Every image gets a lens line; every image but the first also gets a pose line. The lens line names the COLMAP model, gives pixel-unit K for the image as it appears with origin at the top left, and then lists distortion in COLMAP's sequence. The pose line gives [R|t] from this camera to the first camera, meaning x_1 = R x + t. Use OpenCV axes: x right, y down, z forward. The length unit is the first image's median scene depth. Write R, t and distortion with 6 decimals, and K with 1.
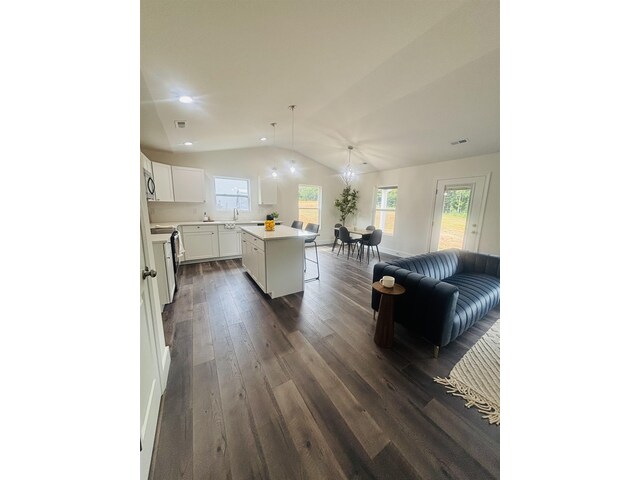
lens RADIAL K [[192.7, 0, 319.5], [0, 192.7, 239.4], [0, 0, 1]] dist [-0.001832, -0.000263]
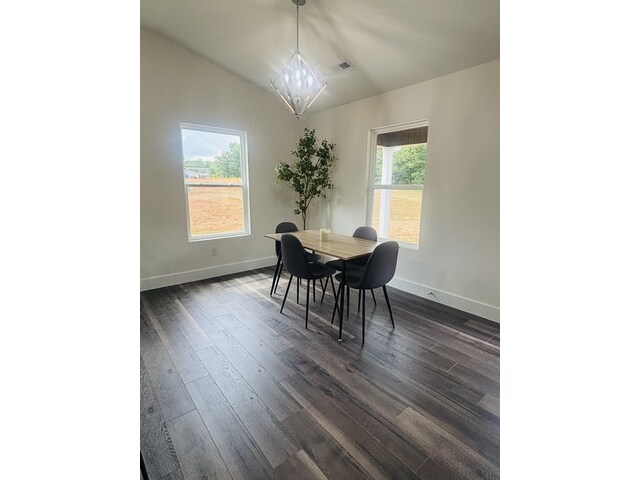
lens RADIAL K [[278.5, 0, 318.3], [0, 278.5, 241.3], [0, 0, 1]] dist [-0.015993, -0.000264]
pose [[0.993748, -0.039116, 0.104570, 0.096118], [0.036378, 0.998947, 0.027958, -0.052248], [-0.105554, -0.023979, 0.994124, 0.386537]]
